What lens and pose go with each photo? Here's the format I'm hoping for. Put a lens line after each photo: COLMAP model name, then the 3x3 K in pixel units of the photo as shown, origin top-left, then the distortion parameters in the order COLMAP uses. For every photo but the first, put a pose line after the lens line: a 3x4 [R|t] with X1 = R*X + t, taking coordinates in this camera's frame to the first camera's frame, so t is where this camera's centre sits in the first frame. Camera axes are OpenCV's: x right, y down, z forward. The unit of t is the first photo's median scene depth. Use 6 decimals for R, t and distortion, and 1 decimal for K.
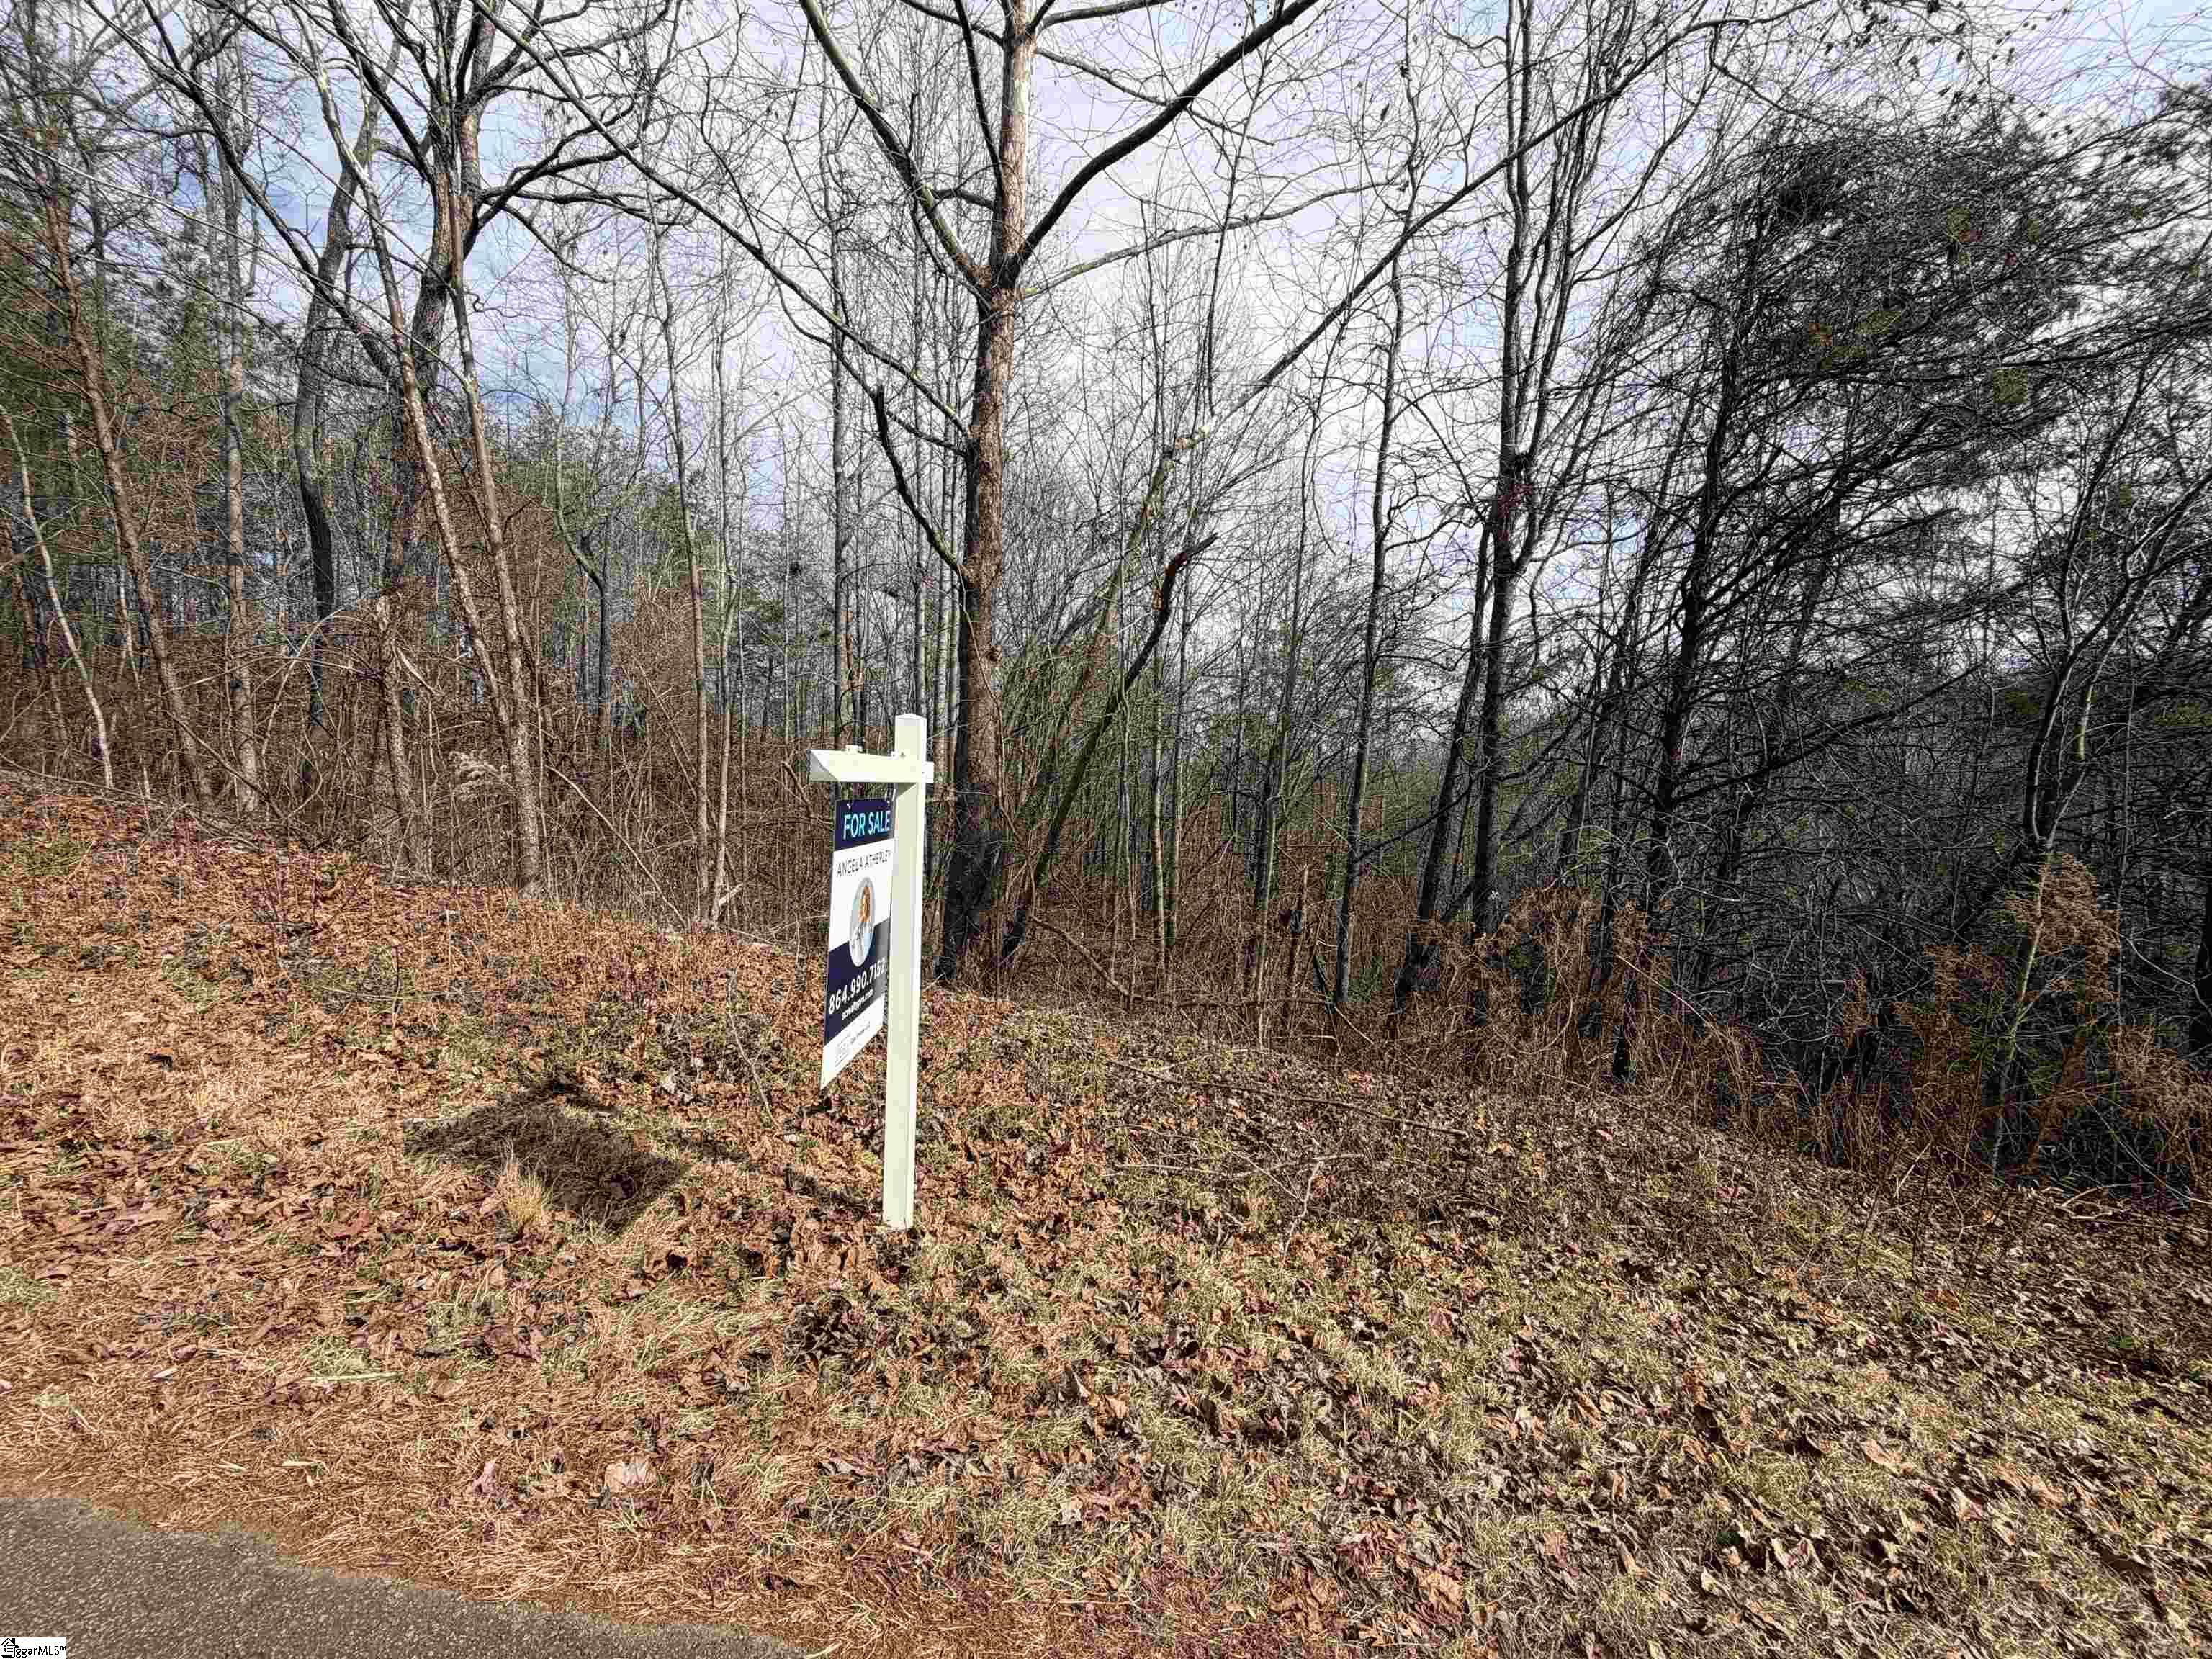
lens RADIAL K [[879.1, 0, 1106.0], [0, 879.1, 829.5], [0, 0, 1]] dist [0.000640, -0.000300]
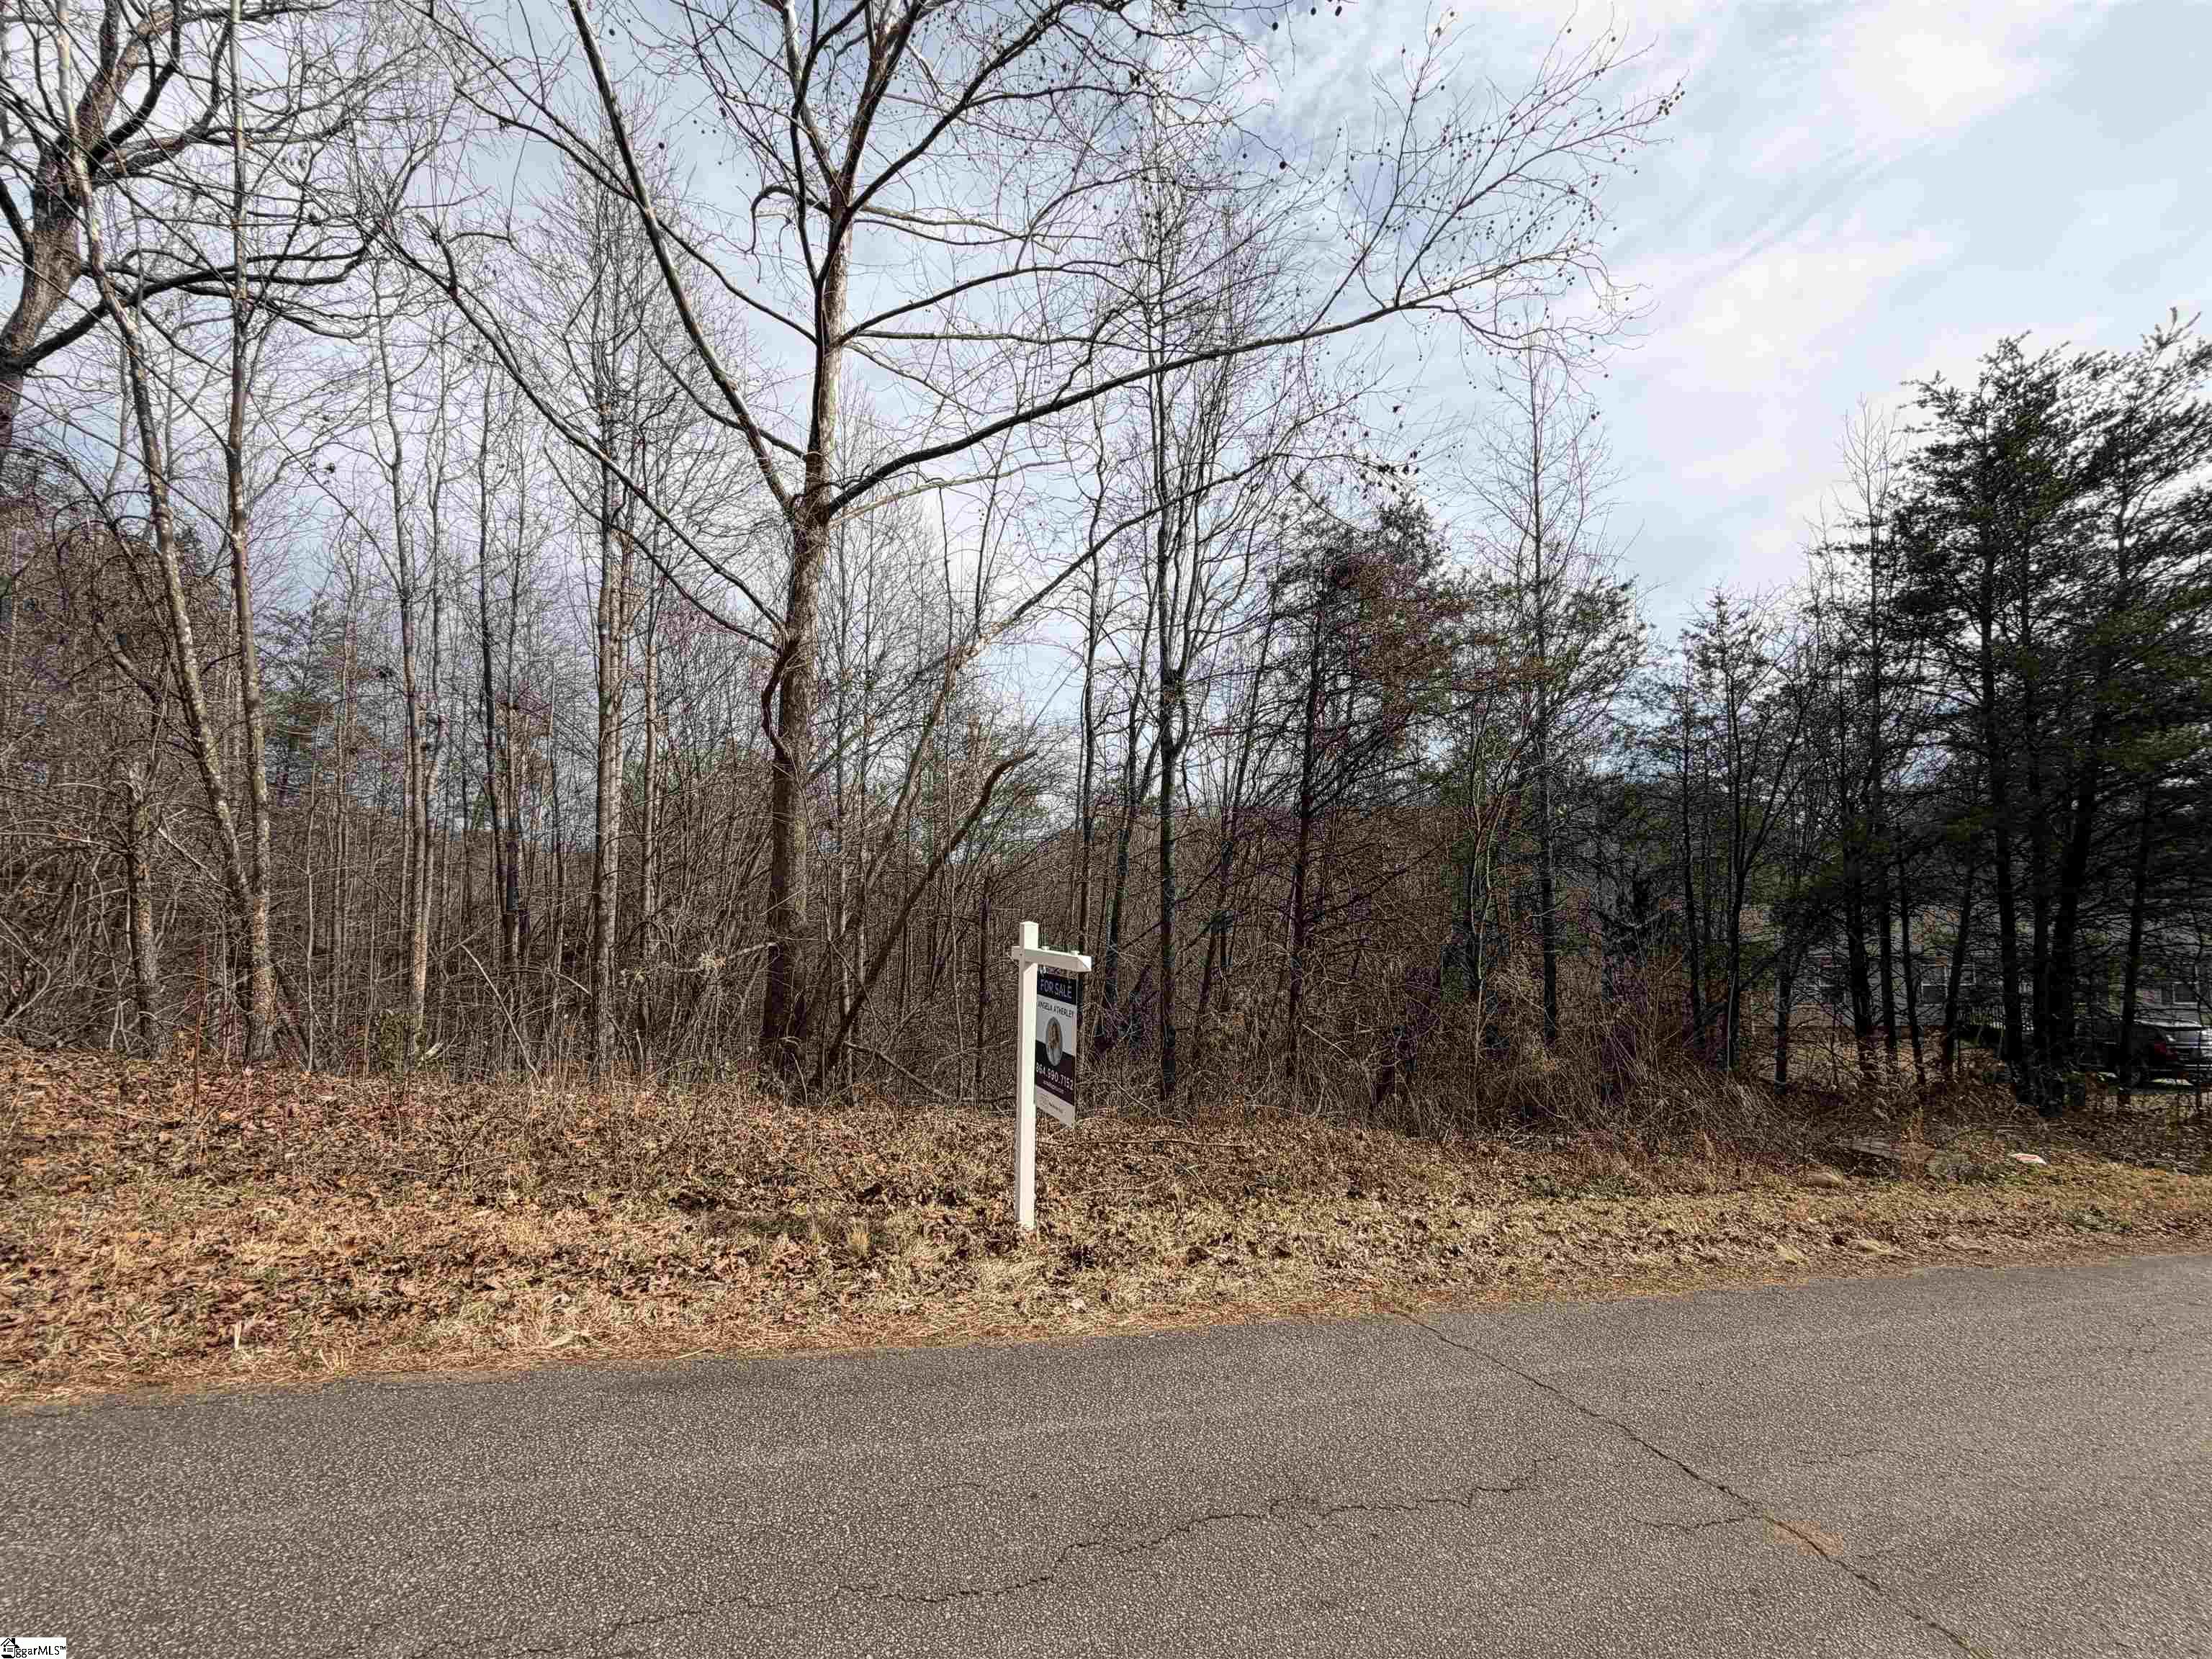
lens RADIAL K [[878.2, 0, 1106.0], [0, 878.2, 829.5], [0, 0, 1]] dist [-0.000859, -0.000159]
pose [[0.903330, -0.003576, 0.428932, -0.276027], [0.054565, 0.992800, -0.106637, -0.038718], [-0.425462, 0.119733, 0.897021, -0.219505]]
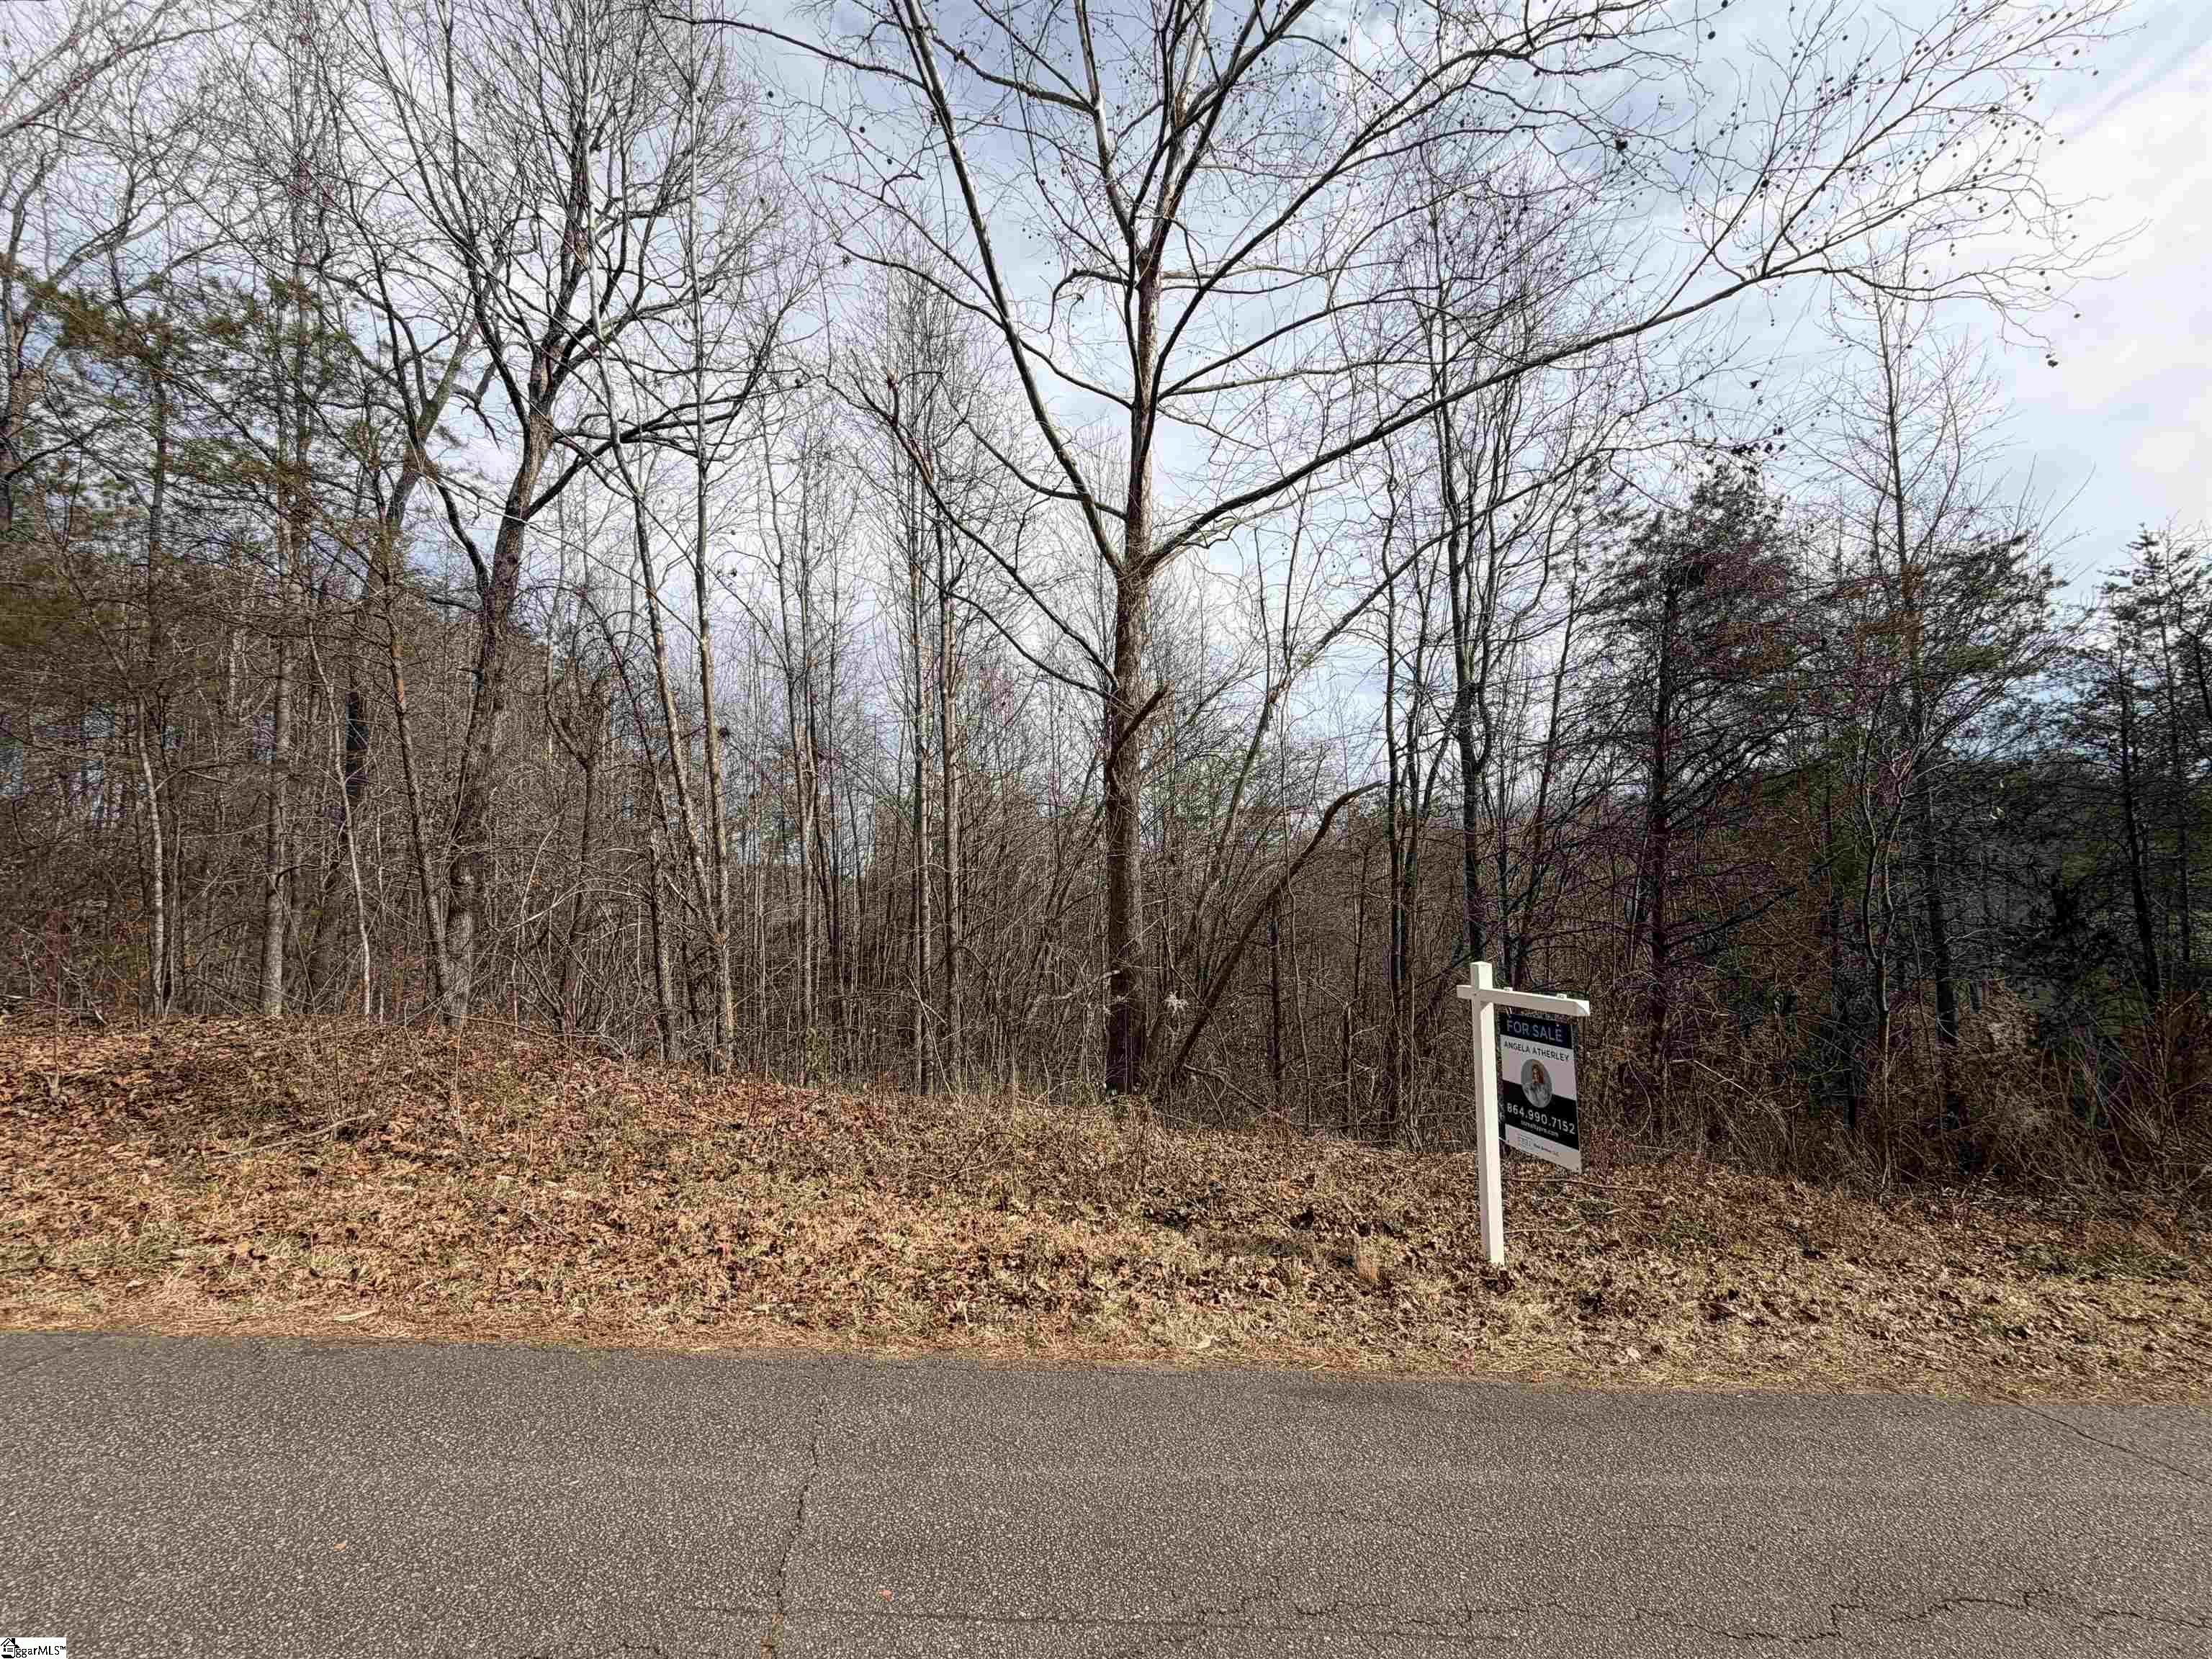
lens RADIAL K [[879.1, 0, 1106.0], [0, 879.1, 829.5], [0, 0, 1]] dist [0.000640, -0.000300]
pose [[0.979011, -0.032059, 0.201268, -0.435563], [0.060696, 0.988603, -0.137766, -0.064703], [-0.194557, 0.147091, 0.969800, -0.205845]]
